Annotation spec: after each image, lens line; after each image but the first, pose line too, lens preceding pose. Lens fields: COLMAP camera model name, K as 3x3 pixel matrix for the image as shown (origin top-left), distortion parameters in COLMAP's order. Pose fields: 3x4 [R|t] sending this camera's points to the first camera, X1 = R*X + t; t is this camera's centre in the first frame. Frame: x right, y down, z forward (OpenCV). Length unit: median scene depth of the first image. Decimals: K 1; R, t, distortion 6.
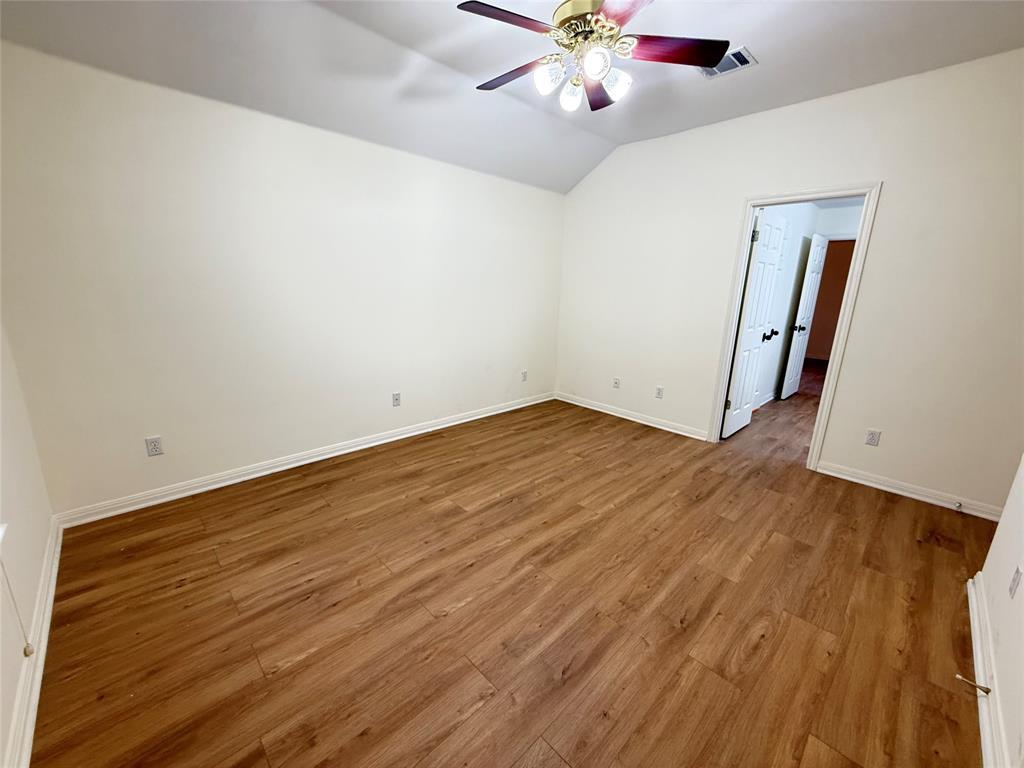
lens RADIAL K [[408.7, 0, 510.4], [0, 408.7, 385.9], [0, 0, 1]] dist [0.000613, 0.000220]
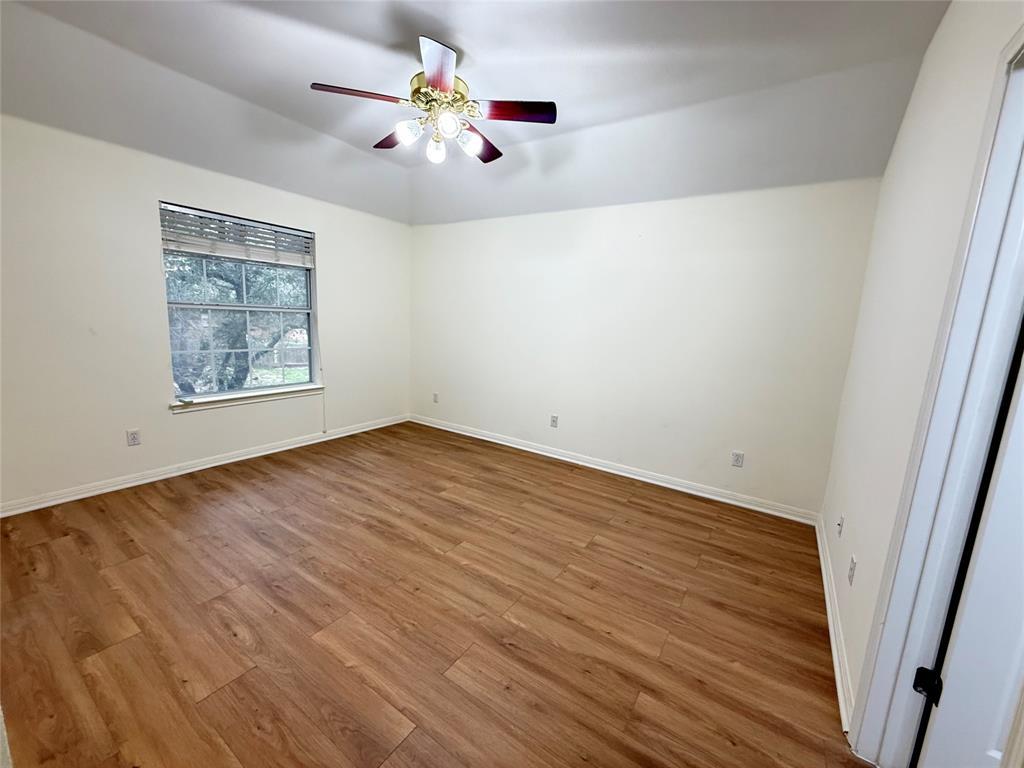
lens RADIAL K [[408.7, 0, 510.4], [0, 408.7, 385.9], [0, 0, 1]] dist [0.000613, 0.000220]
pose [[0.209701, 0.145786, -0.966836, 1.123200], [-0.280611, 0.956198, 0.083320, -0.174521], [0.936634, 0.253833, 0.241425, 0.841153]]
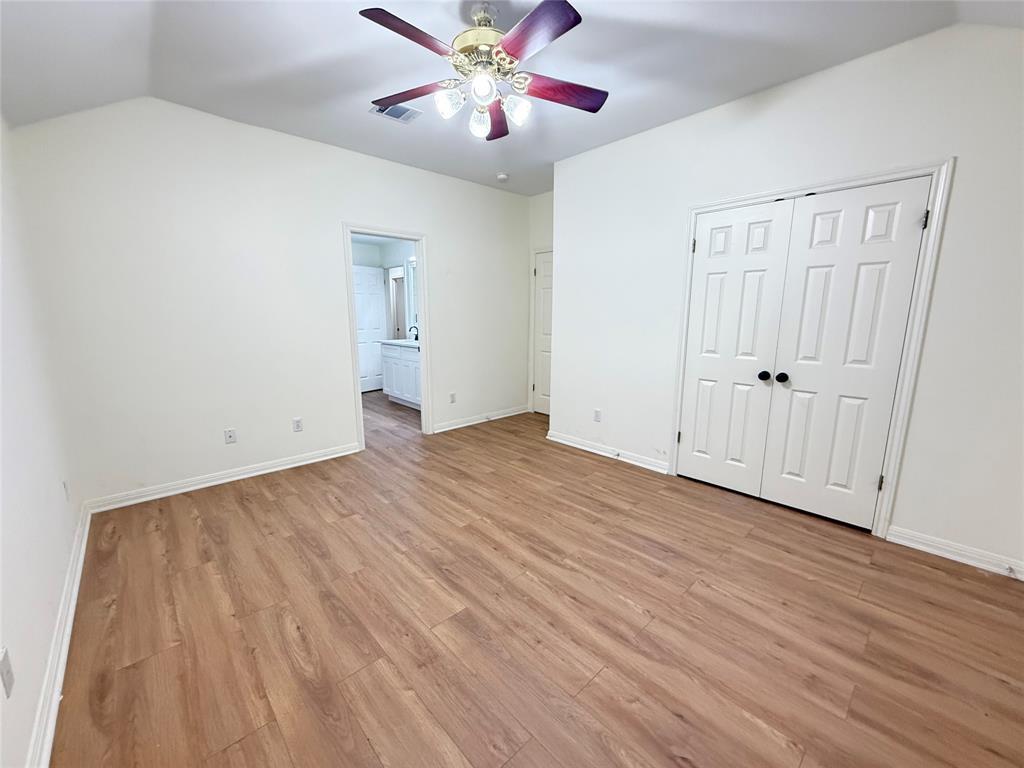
lens RADIAL K [[408.7, 0, 510.4], [0, 408.7, 385.9], [0, 0, 1]] dist [0.000613, 0.000220]
pose [[0.022200, -0.206685, 0.978156, -0.760385], [0.245618, 0.949538, 0.195063, -0.201709], [-0.969112, 0.235923, 0.071846, 0.794835]]
